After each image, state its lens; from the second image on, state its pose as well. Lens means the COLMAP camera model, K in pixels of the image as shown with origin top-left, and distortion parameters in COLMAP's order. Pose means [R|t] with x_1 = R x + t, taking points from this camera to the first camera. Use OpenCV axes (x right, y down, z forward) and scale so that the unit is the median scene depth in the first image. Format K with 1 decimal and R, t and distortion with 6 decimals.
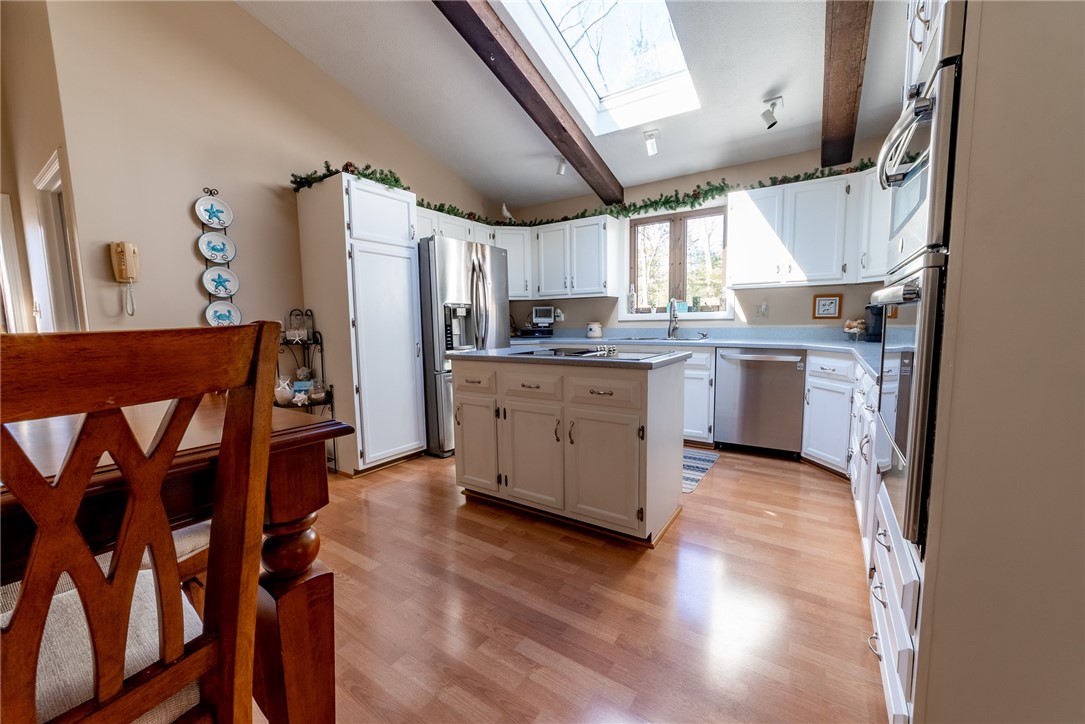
lens RADIAL K [[422.2, 0, 541.7], [0, 422.2, 361.0], [0, 0, 1]] dist [-0.010853, 0.002759]
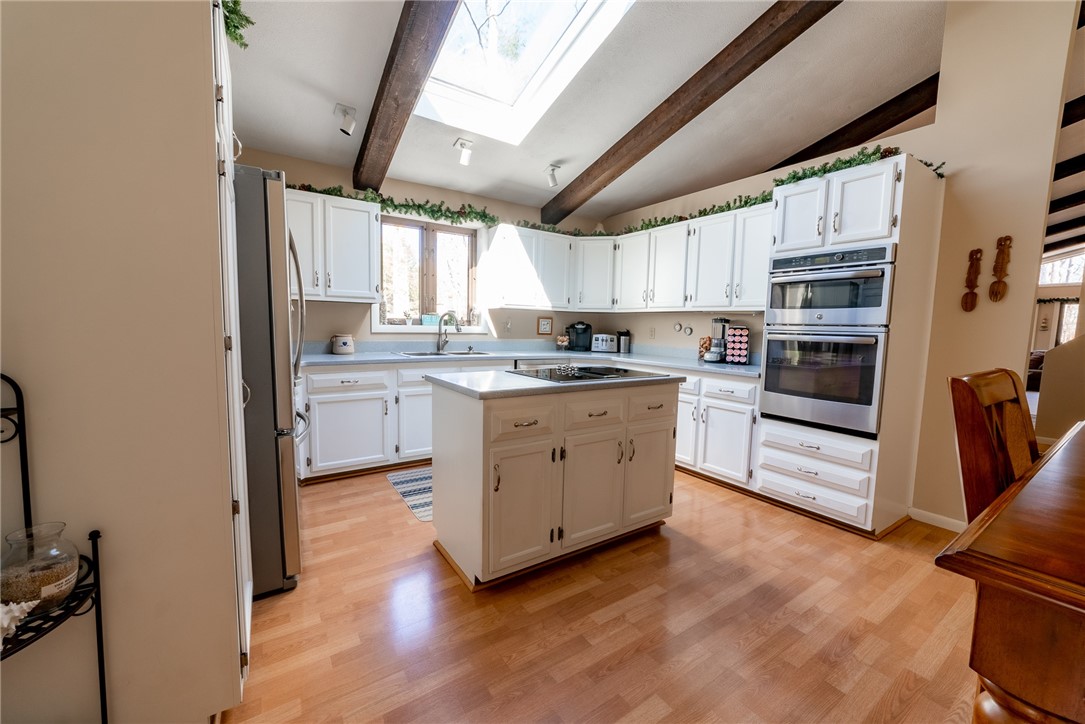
lens RADIAL K [[422.2, 0, 544.4], [0, 422.2, 361.4], [0, 0, 1]] dist [-0.010853, 0.002759]
pose [[0.378444, -0.052848, 0.924114, -0.502063], [0.059958, 0.997672, 0.032501, -0.050275], [-0.923680, 0.043109, 0.380731, 0.411280]]
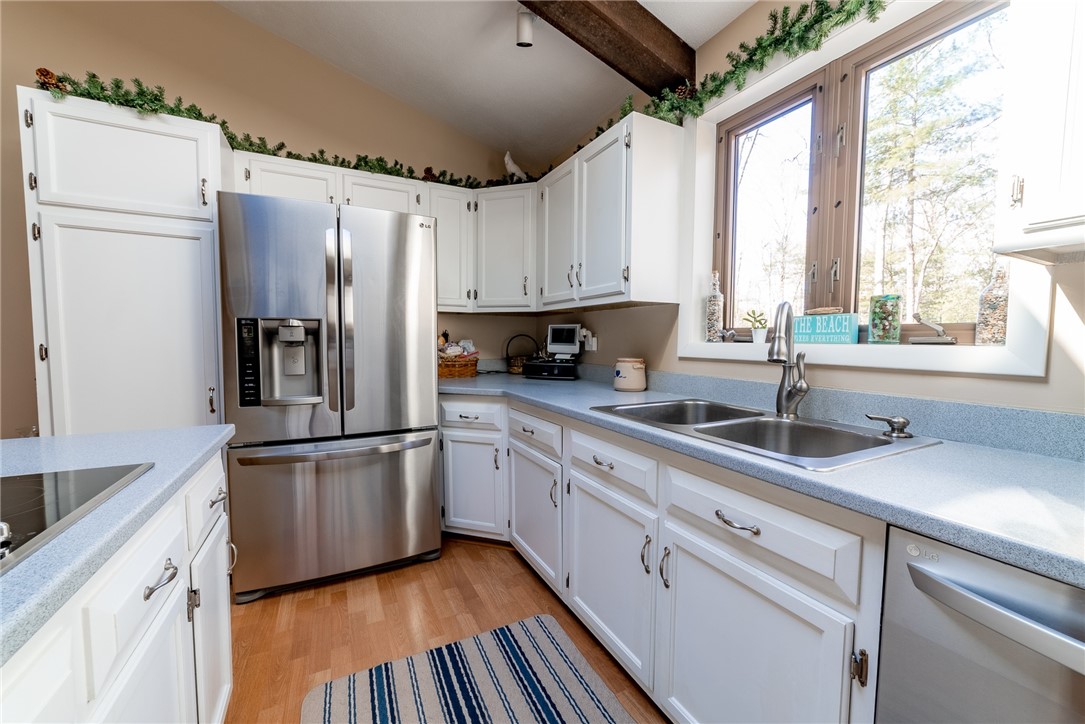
lens RADIAL K [[422.2, 0, 540.3], [0, 422.2, 360.8], [0, 0, 1]] dist [-0.010853, 0.002759]
pose [[0.869769, 0.048101, -0.491109, 0.298814], [-0.066402, 0.997595, -0.019894, -0.080351], [0.488970, 0.049914, 0.870871, 0.600379]]
